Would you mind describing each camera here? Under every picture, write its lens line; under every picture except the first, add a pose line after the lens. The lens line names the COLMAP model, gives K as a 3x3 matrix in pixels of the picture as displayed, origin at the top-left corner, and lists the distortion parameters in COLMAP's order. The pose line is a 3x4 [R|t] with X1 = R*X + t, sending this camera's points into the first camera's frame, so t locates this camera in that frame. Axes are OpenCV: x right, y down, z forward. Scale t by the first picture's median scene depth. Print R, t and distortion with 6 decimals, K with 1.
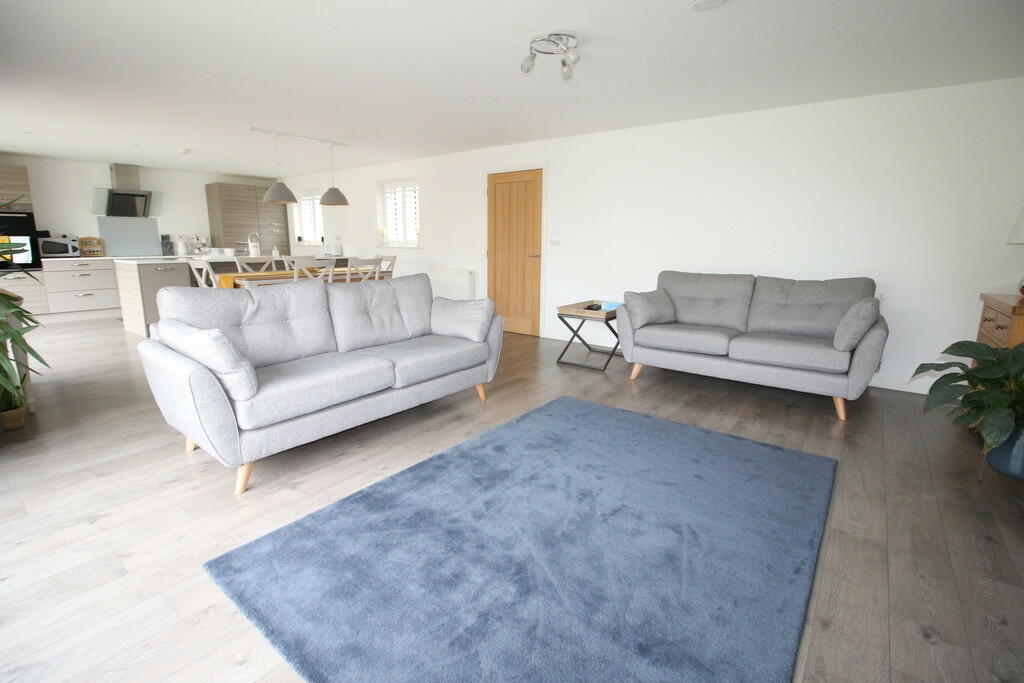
lens RADIAL K [[474.1, 0, 512.6], [0, 474.1, 334.4], [0, 0, 1]] dist [-0.001303, -0.012413]
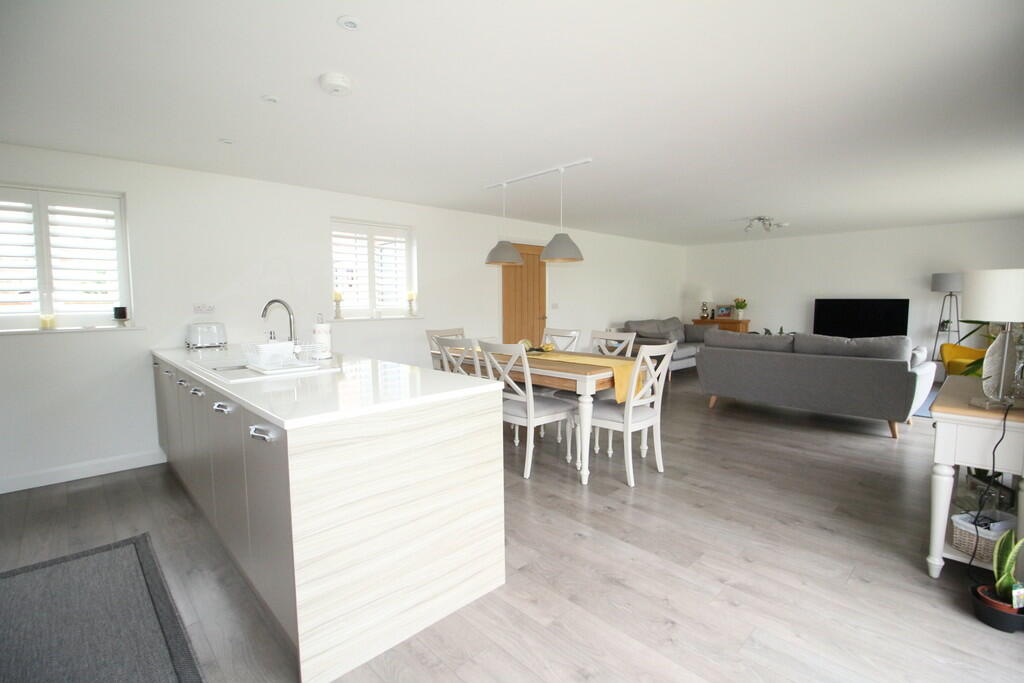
lens RADIAL K [[474.1, 0, 512.6], [0, 474.1, 334.4], [0, 0, 1]] dist [-0.001303, -0.012413]
pose [[0.152789, -0.081260, 0.984912, -1.001774], [0.199524, 0.978627, 0.049789, -0.178672], [-0.967908, 0.188906, 0.165737, 0.798935]]
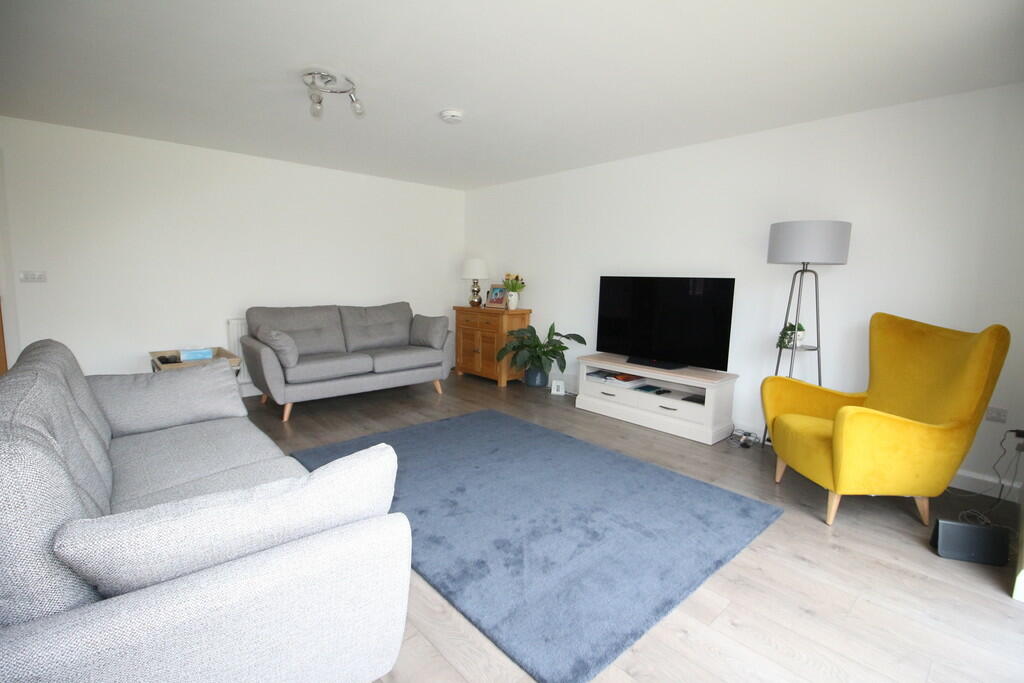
lens RADIAL K [[474.1, 0, 512.6], [0, 474.1, 334.4], [0, 0, 1]] dist [-0.001303, -0.012413]
pose [[0.182219, -0.122314, 0.975621, -0.370357], [0.177350, 0.980047, 0.089745, -0.052533], [-0.967131, 0.156673, 0.200275, 0.224626]]
